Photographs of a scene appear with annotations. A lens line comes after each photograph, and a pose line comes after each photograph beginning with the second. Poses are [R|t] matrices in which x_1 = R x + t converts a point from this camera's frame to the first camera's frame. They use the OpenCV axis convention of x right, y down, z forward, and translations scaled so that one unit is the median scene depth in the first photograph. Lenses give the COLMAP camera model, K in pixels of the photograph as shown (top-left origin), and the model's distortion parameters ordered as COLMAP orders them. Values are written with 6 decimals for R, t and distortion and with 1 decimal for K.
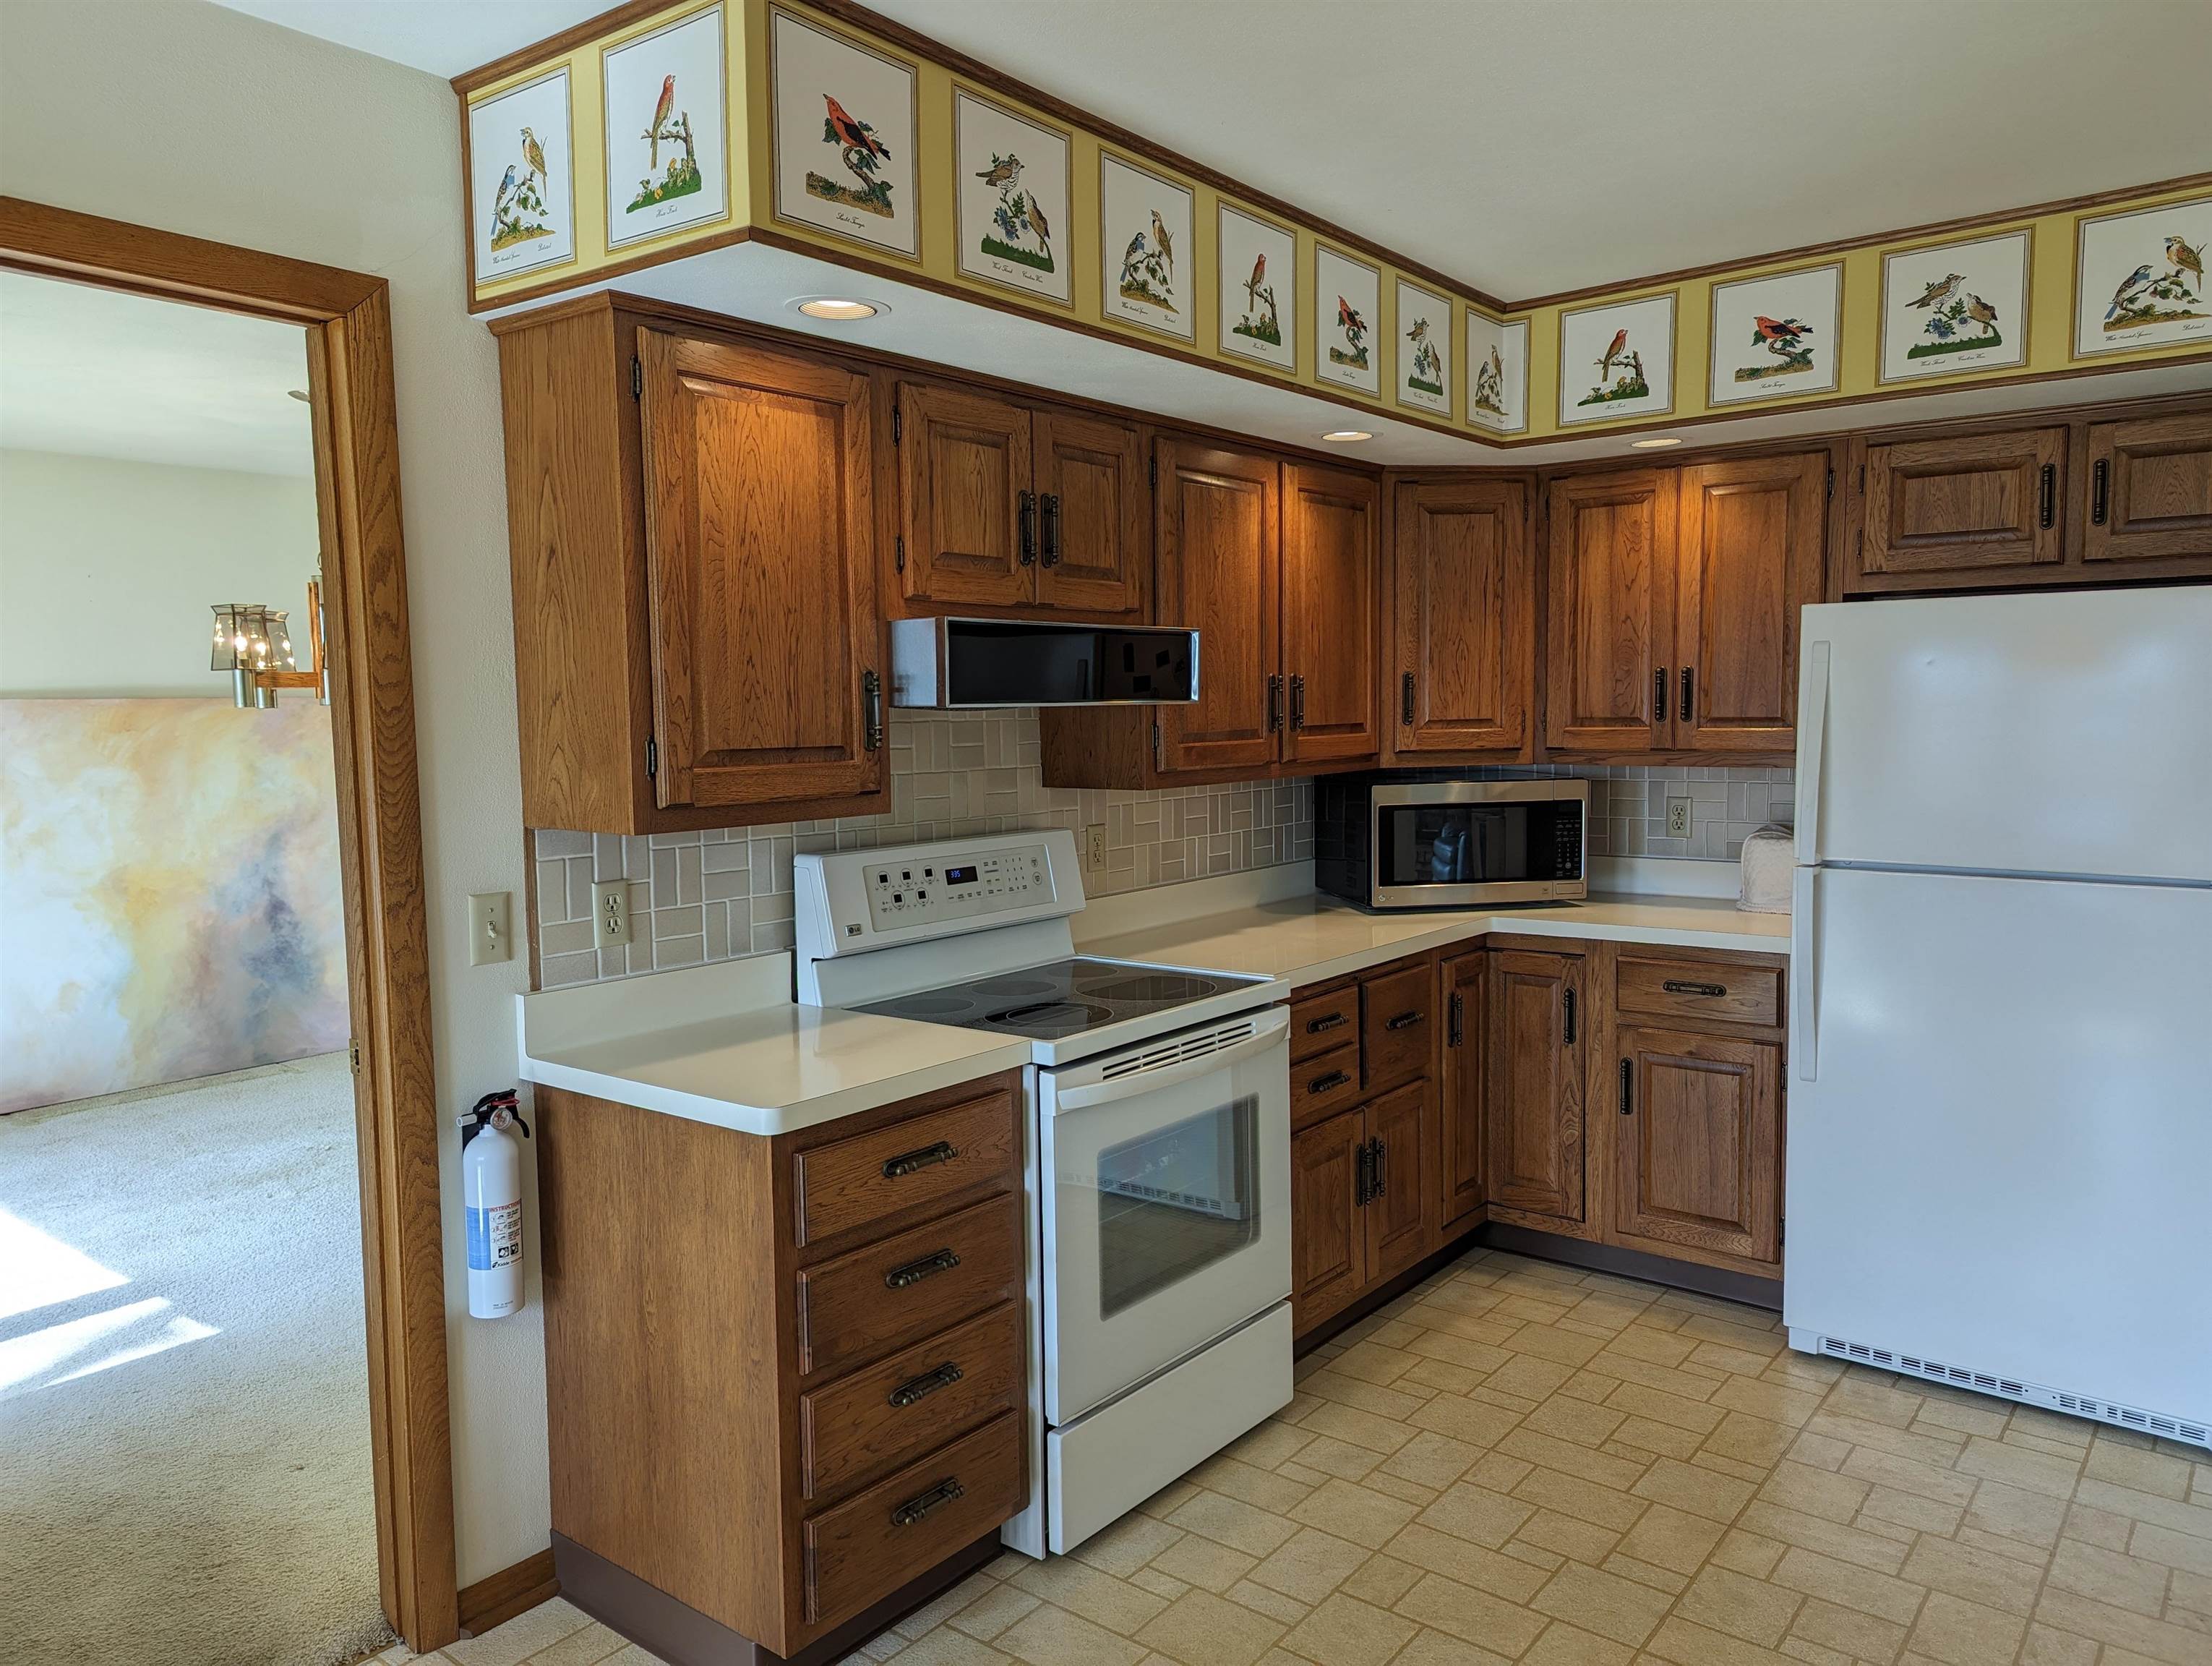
lens RADIAL K [[1537.0, 0, 1106.0], [0, 1537.0, 833.0], [0, 0, 1]] dist [0.069250, -0.087483]
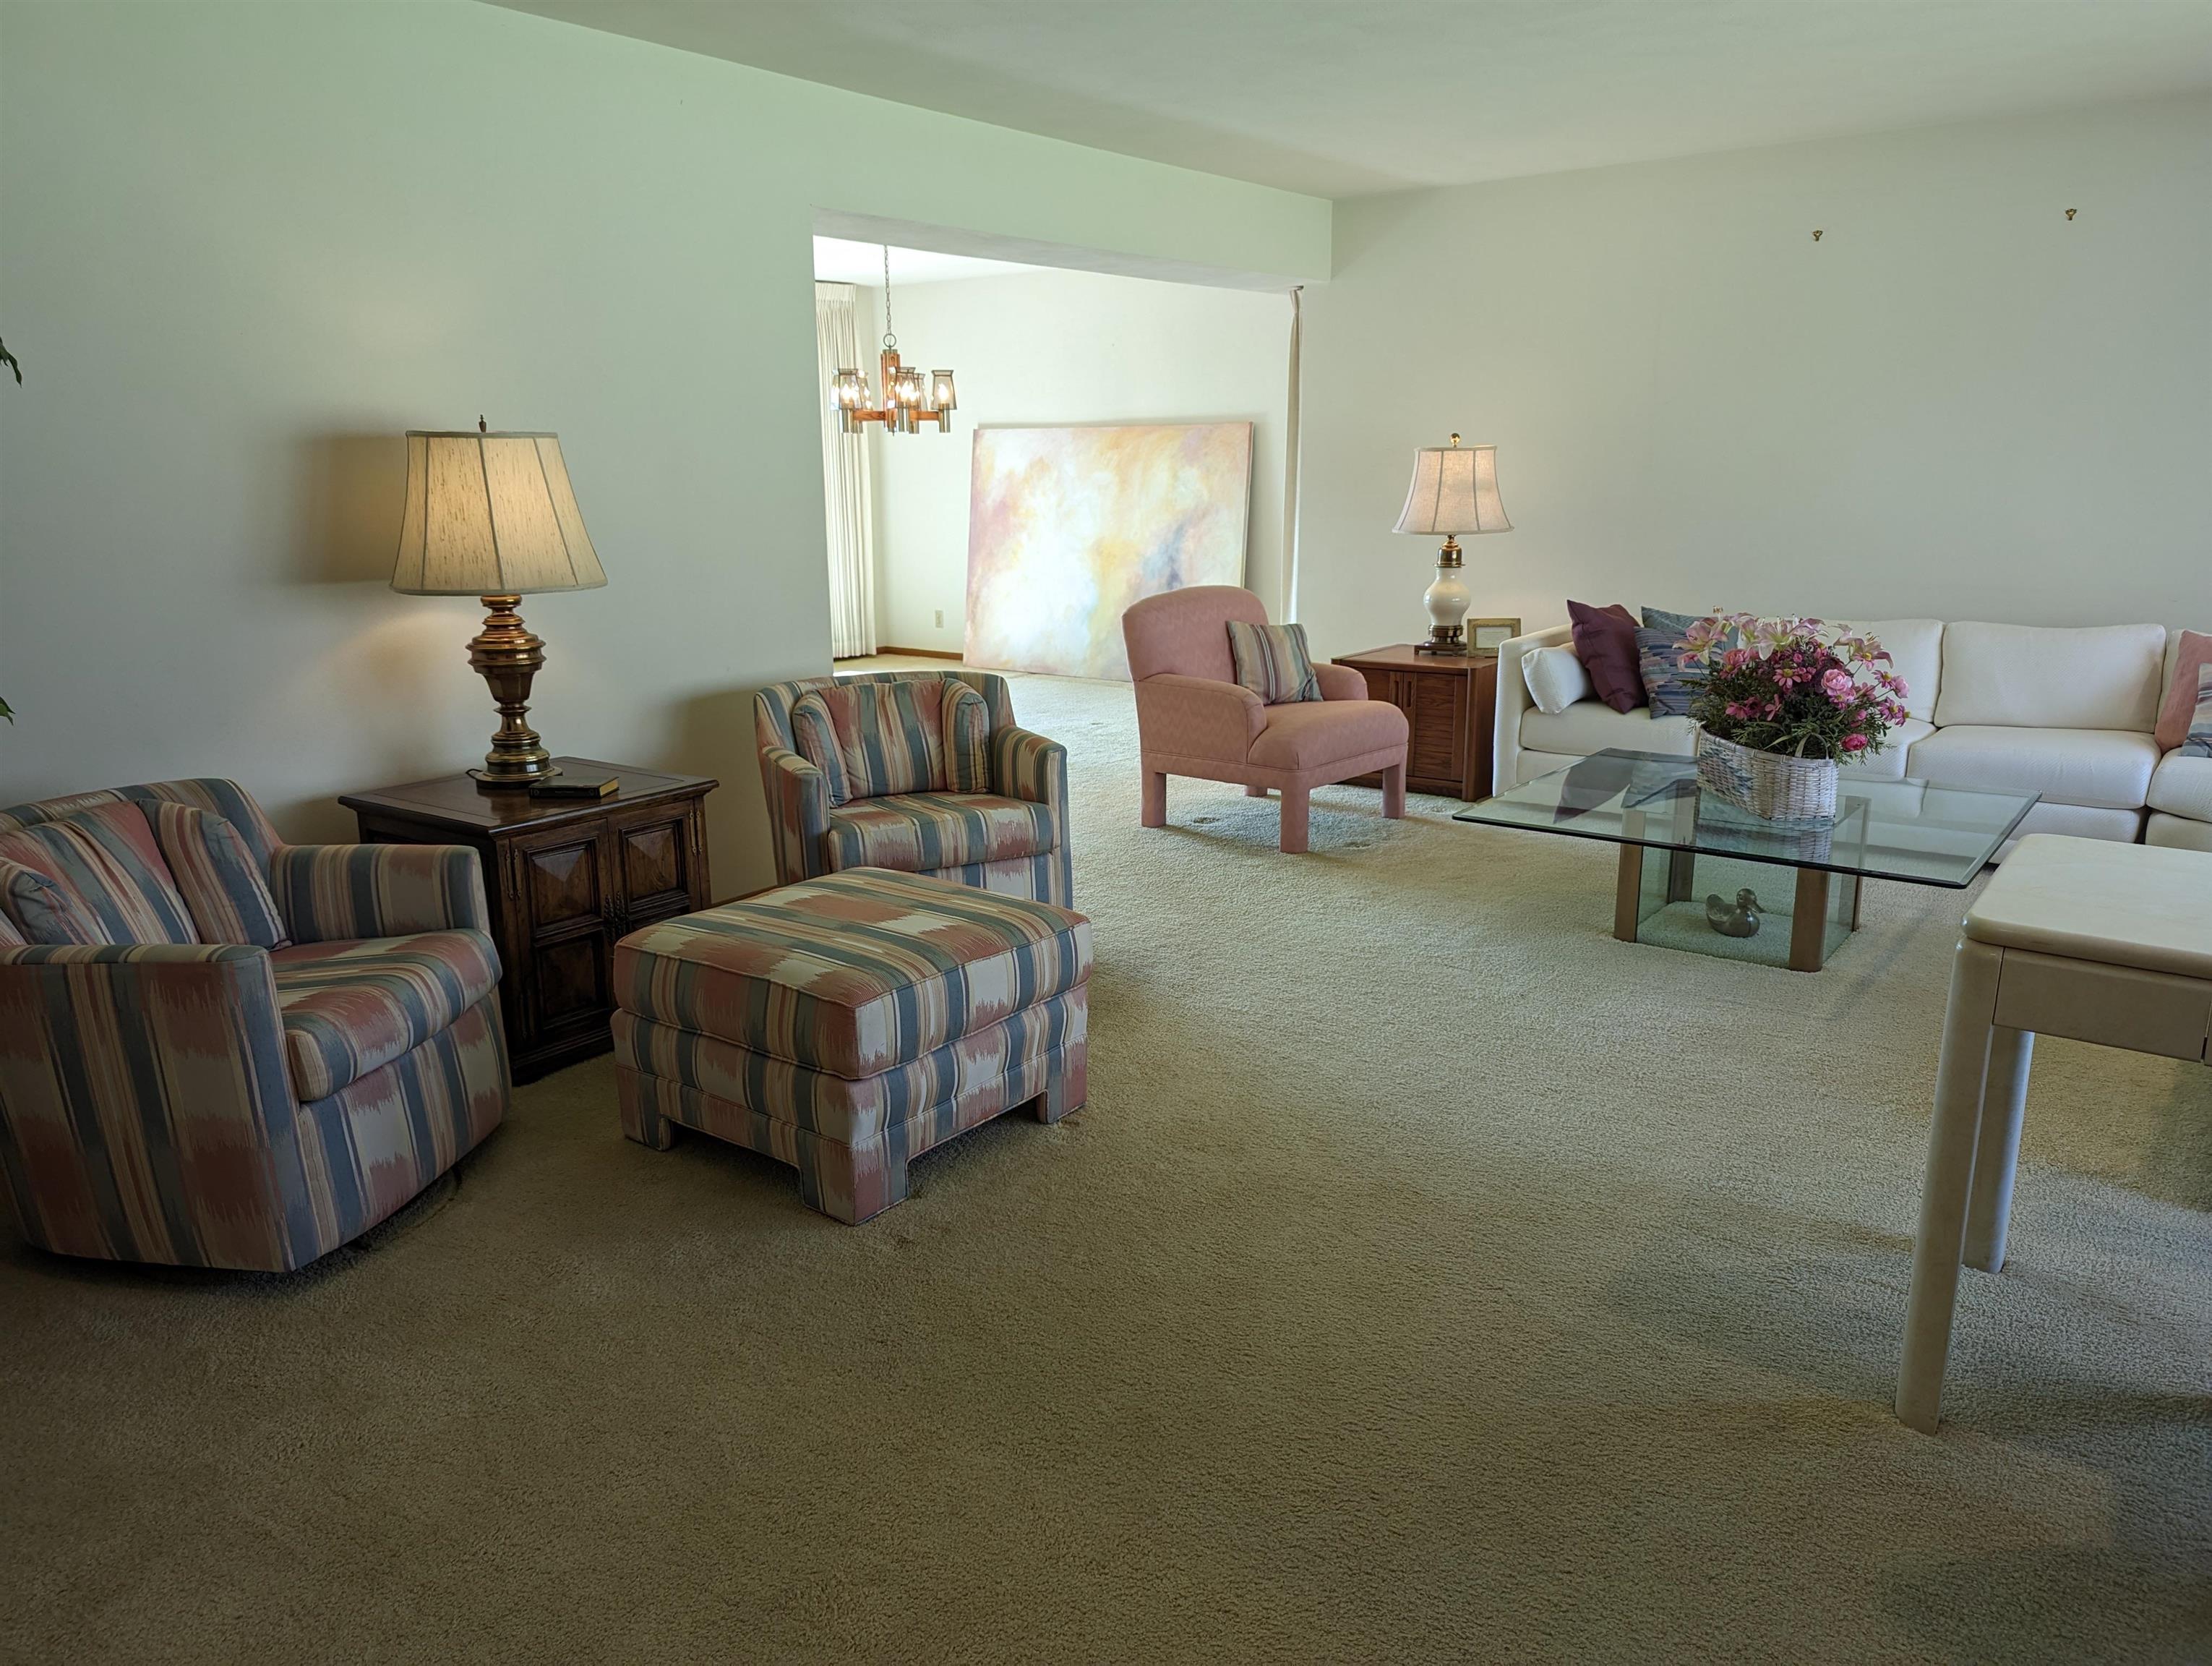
lens RADIAL K [[1551.4, 0, 1100.9], [0, 1551.4, 834.4], [0, 0, 1]] dist [0.093979, -0.096346]
pose [[0.017281, 0.245939, -0.969131, 0.941549], [-0.078739, 0.966601, 0.243892, -0.069557], [0.996745, 0.072094, 0.036069, 0.932279]]
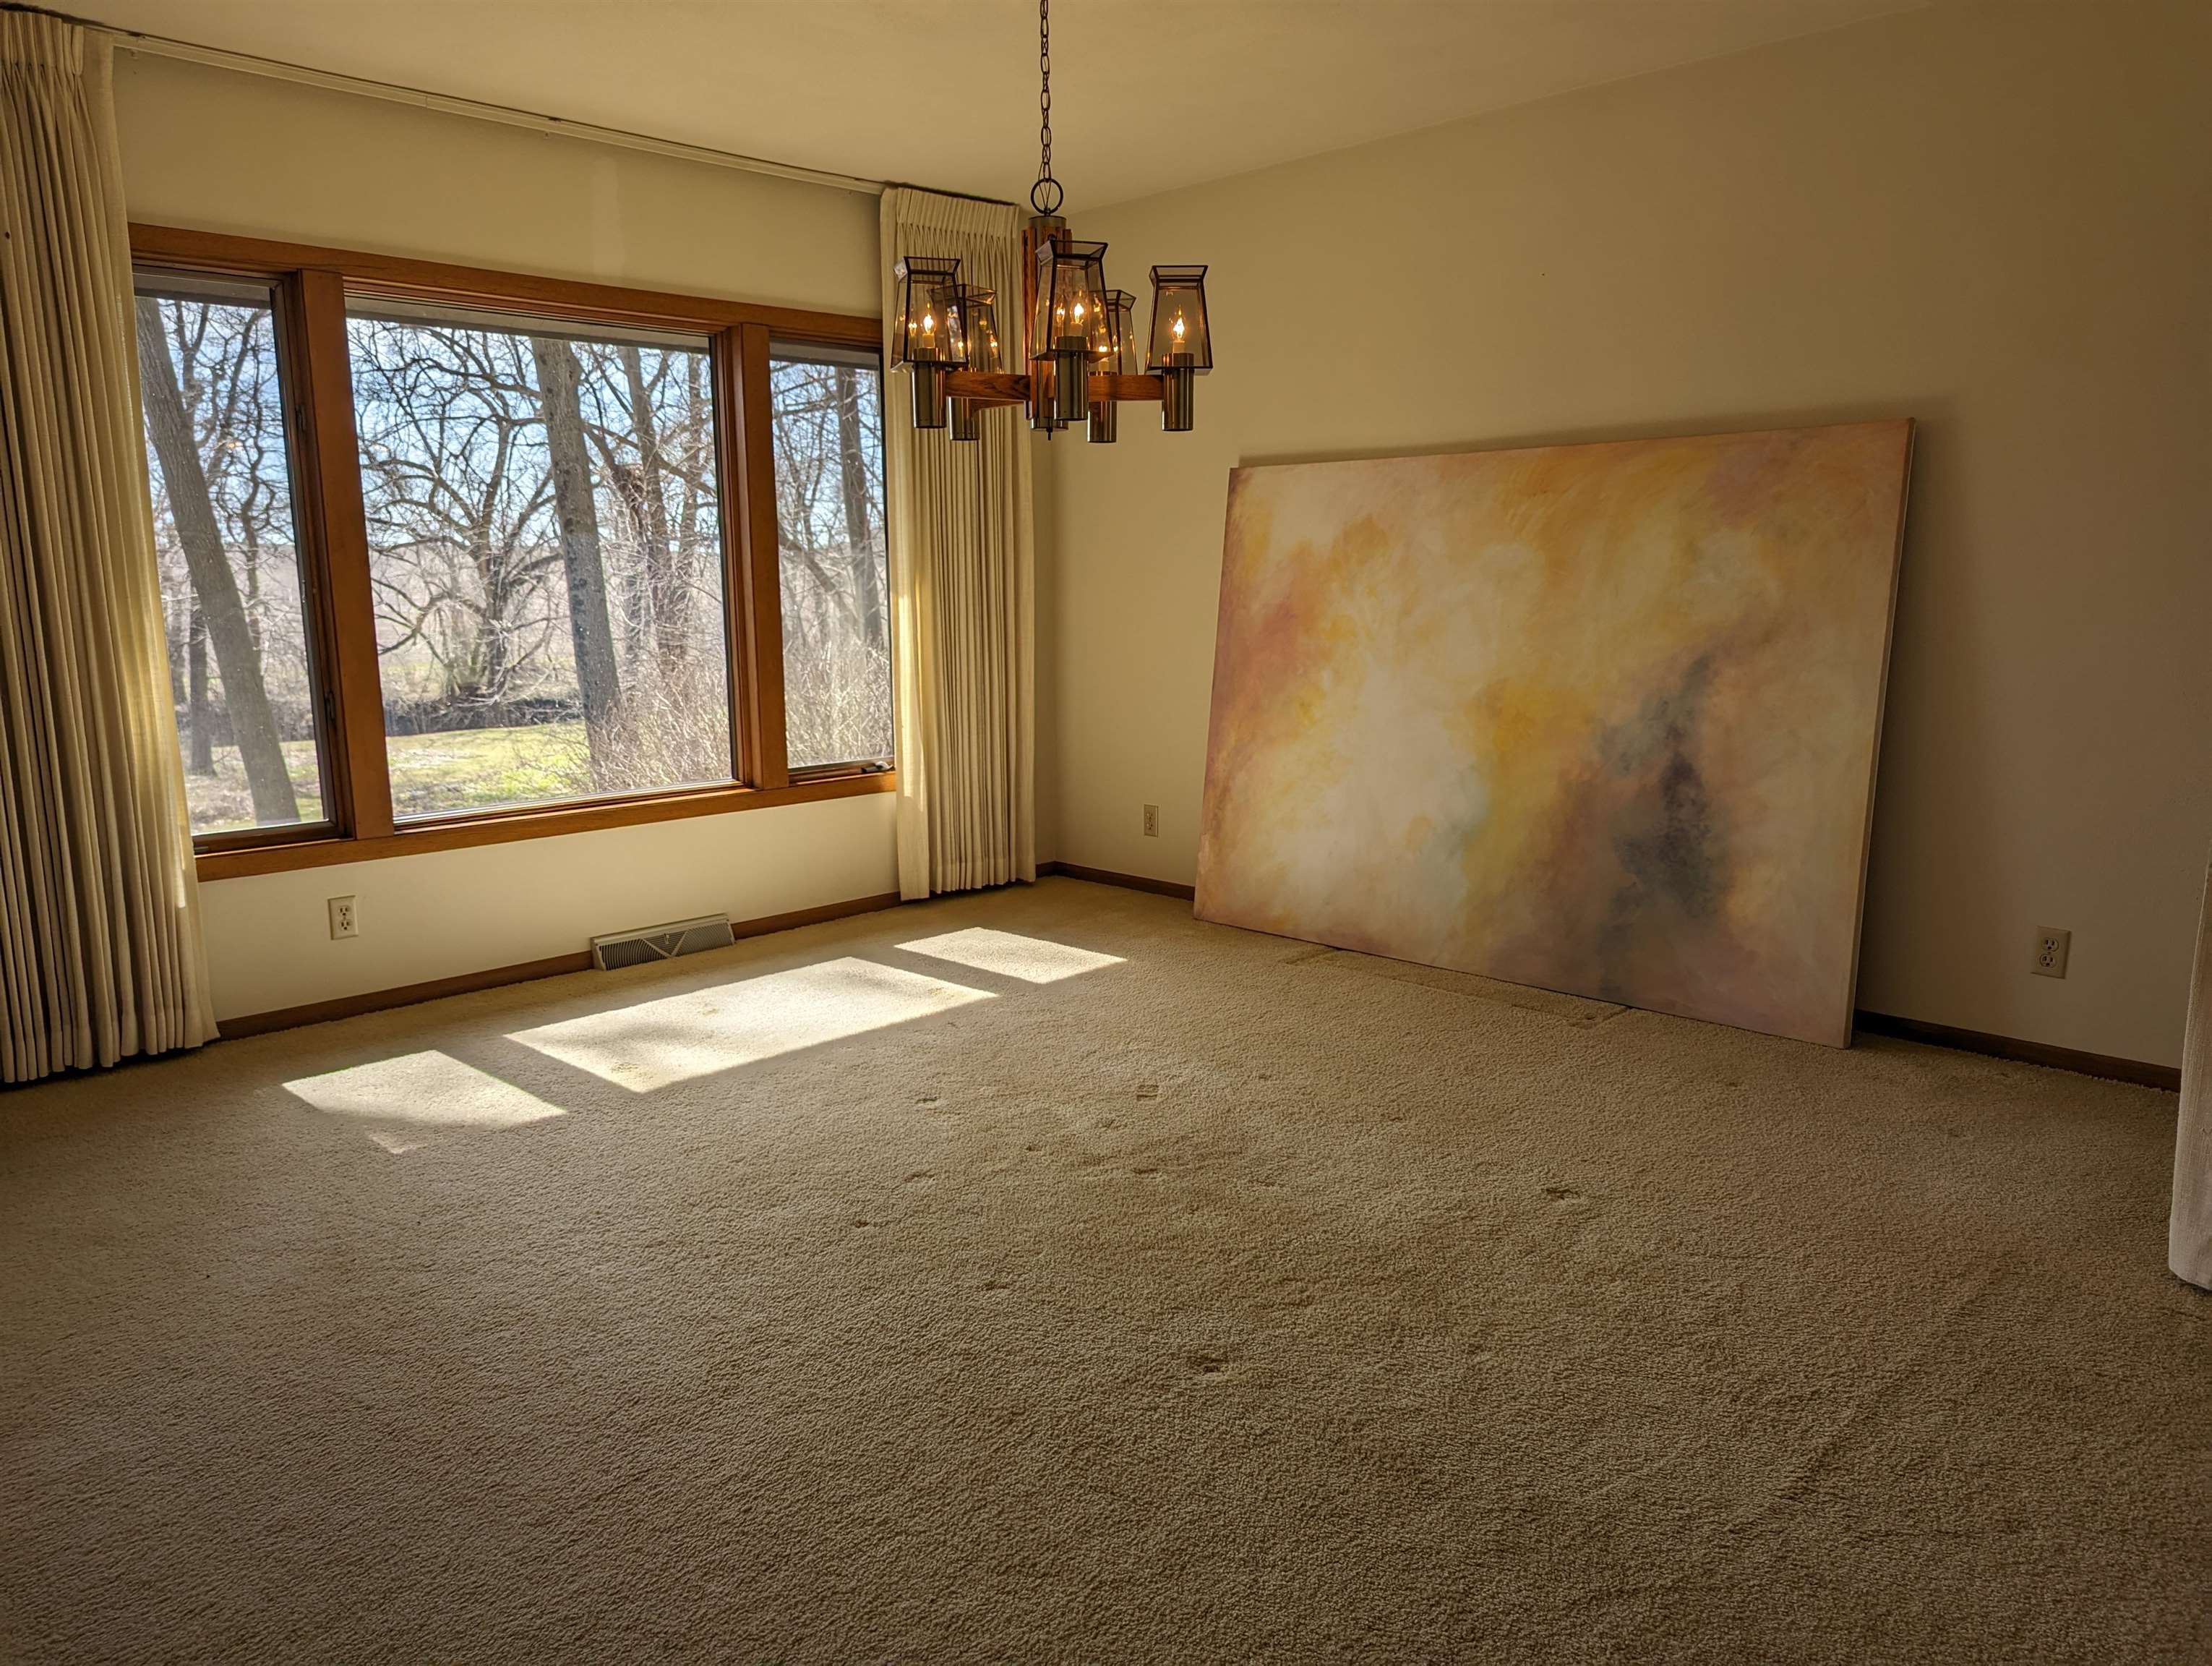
lens RADIAL K [[1551.4, 0, 1100.9], [0, 1551.4, 834.4], [0, 0, 1]] dist [0.093979, -0.096346]
pose [[-0.121128, 0.180206, -0.976142, 0.128082], [-0.078143, 0.978600, 0.190356, -0.032249], [0.989556, 0.099337, -0.104454, 0.867018]]
